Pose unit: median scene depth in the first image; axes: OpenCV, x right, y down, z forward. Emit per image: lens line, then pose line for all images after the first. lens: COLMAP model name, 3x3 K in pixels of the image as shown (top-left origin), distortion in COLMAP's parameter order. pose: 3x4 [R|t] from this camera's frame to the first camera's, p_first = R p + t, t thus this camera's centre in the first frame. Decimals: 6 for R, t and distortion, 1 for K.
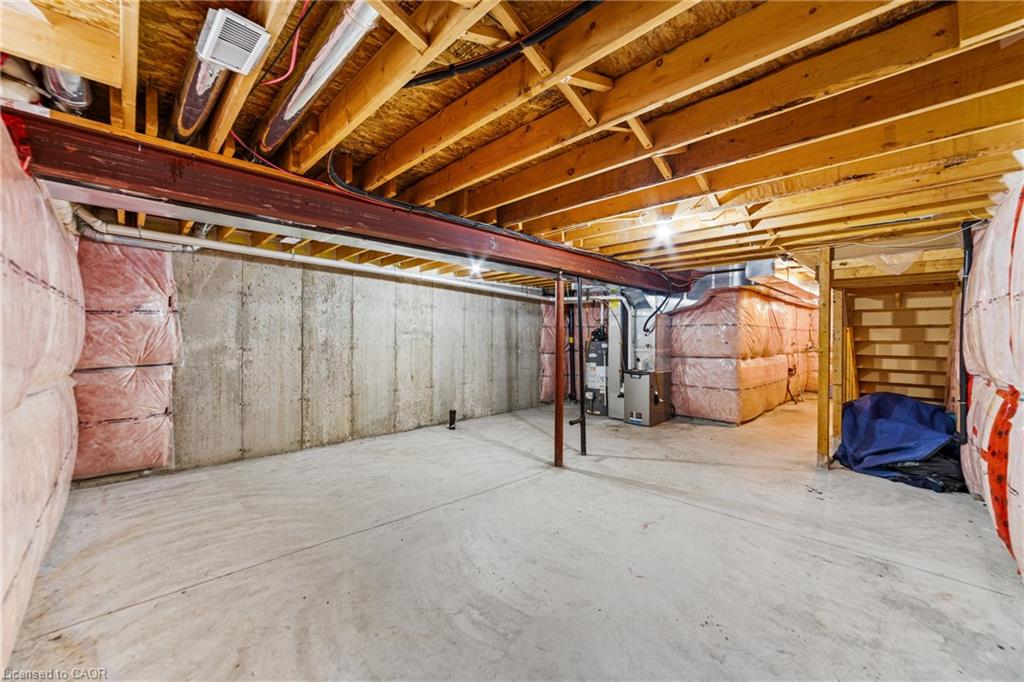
lens RADIAL K [[398.6, 0, 512.1], [0, 398.6, 342.6], [0, 0, 1]] dist [-0.020470, 0.002718]
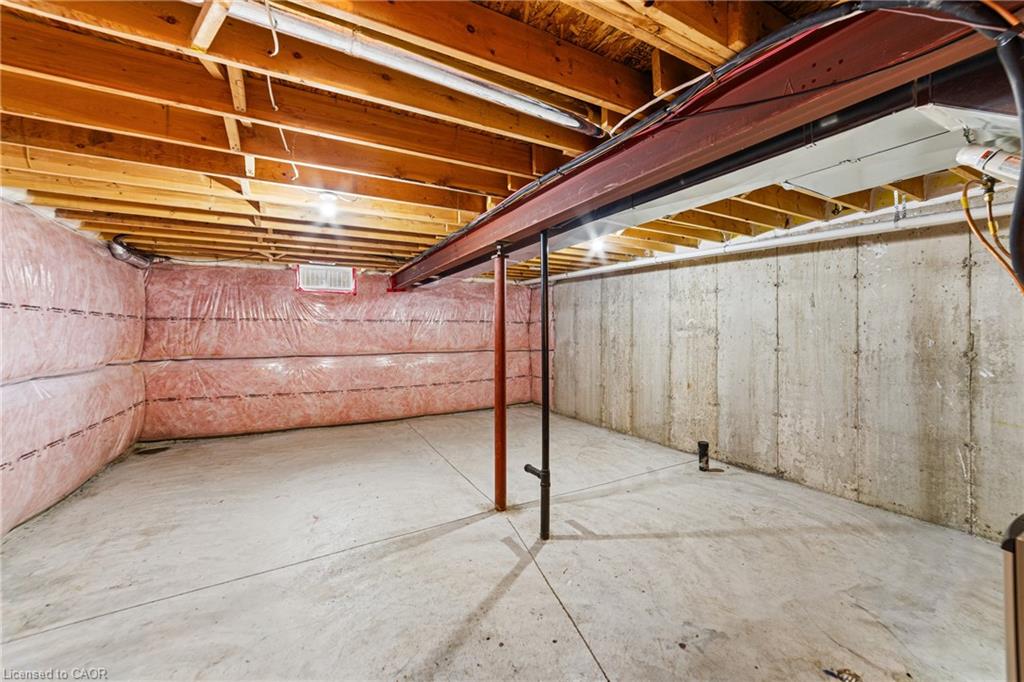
lens RADIAL K [[398.6, 0, 515.2], [0, 398.6, 333.1], [0, 0, 1]] dist [-0.020470, 0.002718]
pose [[-0.265583, -0.005256, -0.964074, 0.669806], [-0.011732, 0.999929, -0.002220, -0.011419], [0.964017, 0.010721, -0.265626, 0.993190]]
